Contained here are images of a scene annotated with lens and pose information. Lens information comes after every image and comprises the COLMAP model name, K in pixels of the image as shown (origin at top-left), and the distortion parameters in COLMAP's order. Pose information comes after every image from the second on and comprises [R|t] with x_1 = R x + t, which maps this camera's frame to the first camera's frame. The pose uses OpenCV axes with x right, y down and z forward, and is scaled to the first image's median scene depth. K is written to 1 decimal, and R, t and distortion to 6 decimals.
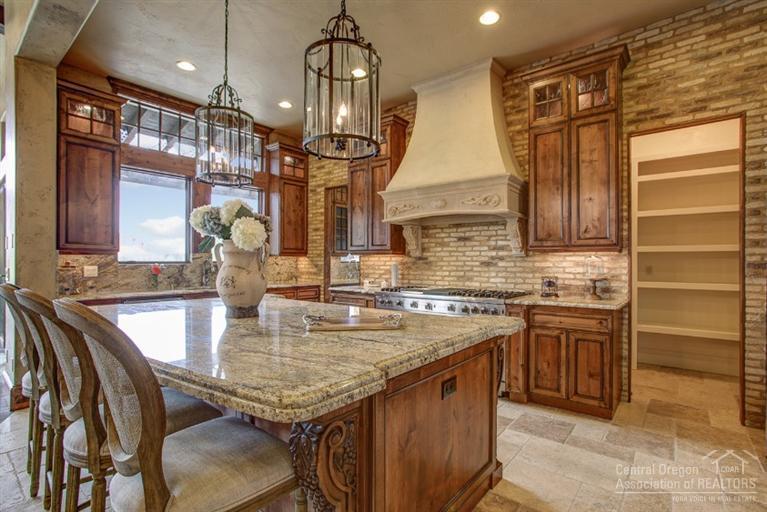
lens RADIAL K [[368.6, 0, 383.5], [0, 368.6, 256.0], [0, 0, 1]] dist [-0.047195, 0.027450]
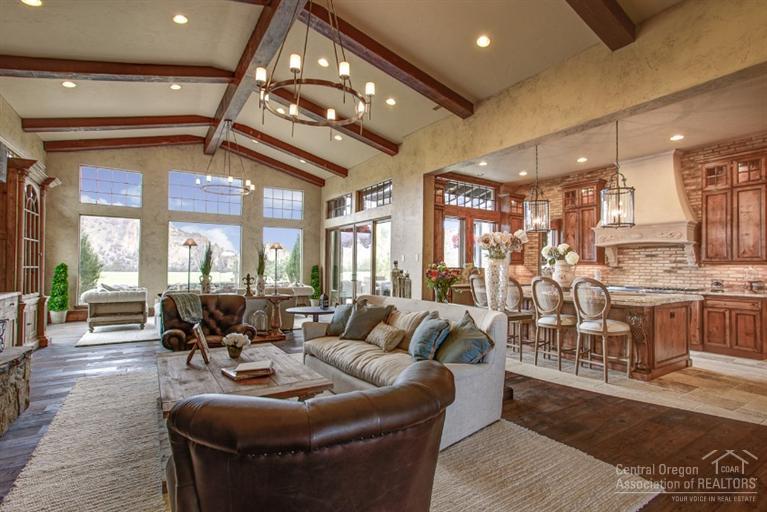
lens RADIAL K [[368.6, 0, 383.5], [0, 368.6, 256.0], [0, 0, 1]] dist [-0.047195, 0.027450]
pose [[0.947560, 0.003344, -0.319561, -0.470448], [-0.009793, 0.999779, -0.018577, -0.005540], [0.319428, 0.020732, 0.947384, -1.067025]]
